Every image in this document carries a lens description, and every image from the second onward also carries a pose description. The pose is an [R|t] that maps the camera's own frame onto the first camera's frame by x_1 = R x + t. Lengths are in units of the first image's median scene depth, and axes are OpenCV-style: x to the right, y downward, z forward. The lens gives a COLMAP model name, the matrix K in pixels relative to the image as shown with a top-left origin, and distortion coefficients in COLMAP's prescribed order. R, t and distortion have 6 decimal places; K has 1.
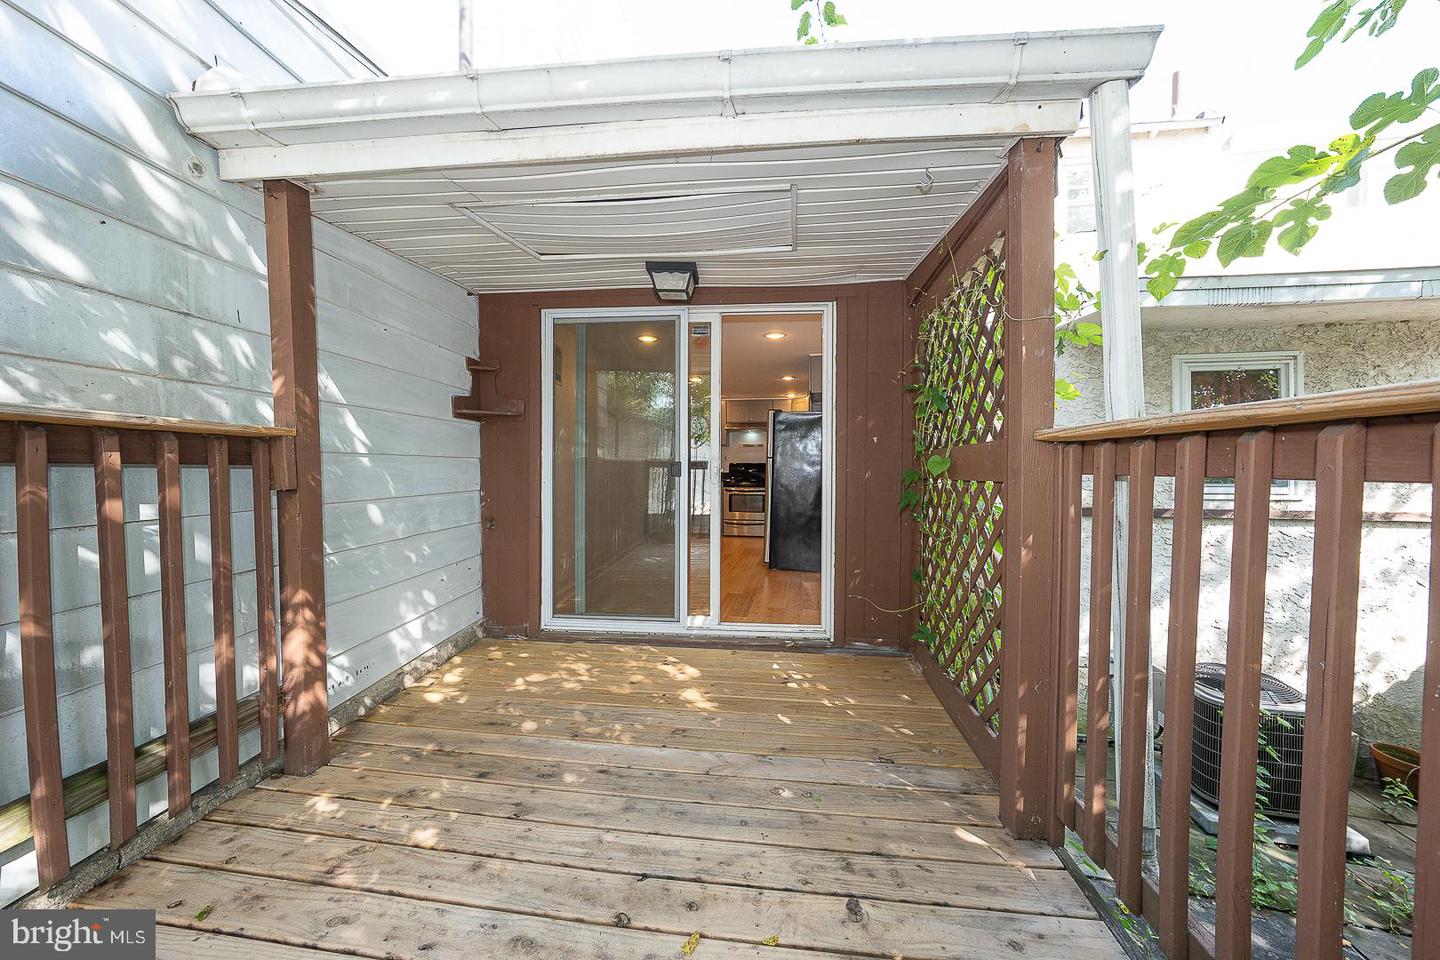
lens RADIAL K [[485.3, 0, 720.0], [0, 485.3, 480.0], [0, 0, 1]] dist [-0.000038, 0.000018]
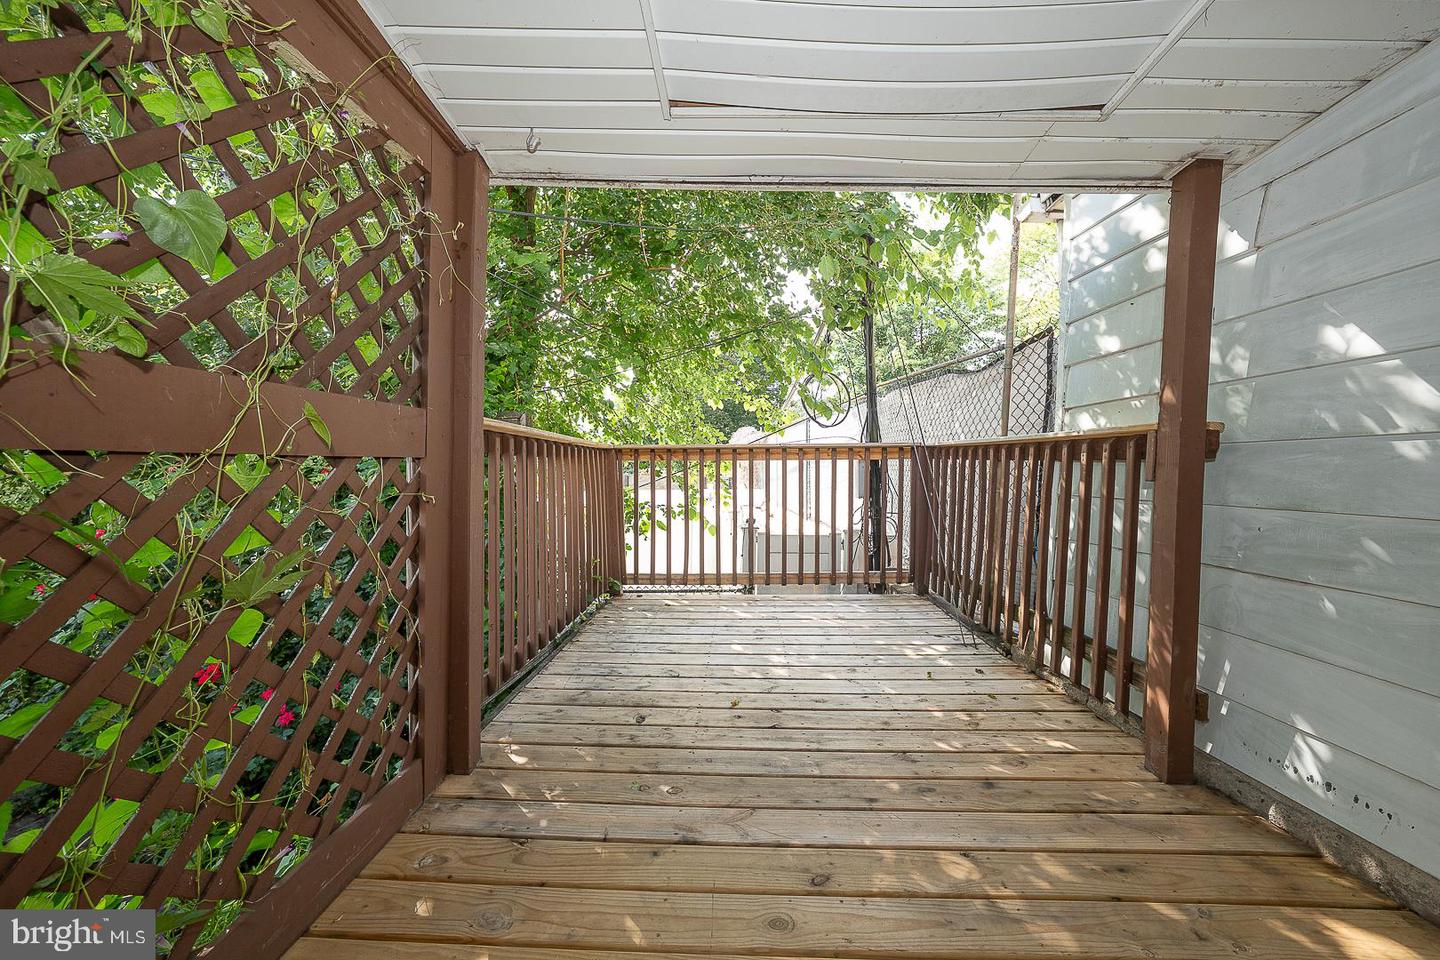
lens RADIAL K [[485.3, 0, 720.0], [0, 485.3, 480.0], [0, 0, 1]] dist [-0.000038, 0.000018]
pose [[-0.997314, -0.015893, -0.071498, 0.122581], [-0.018614, 0.999121, 0.037555, -0.003736], [0.070838, 0.038785, -0.996734, 2.334465]]
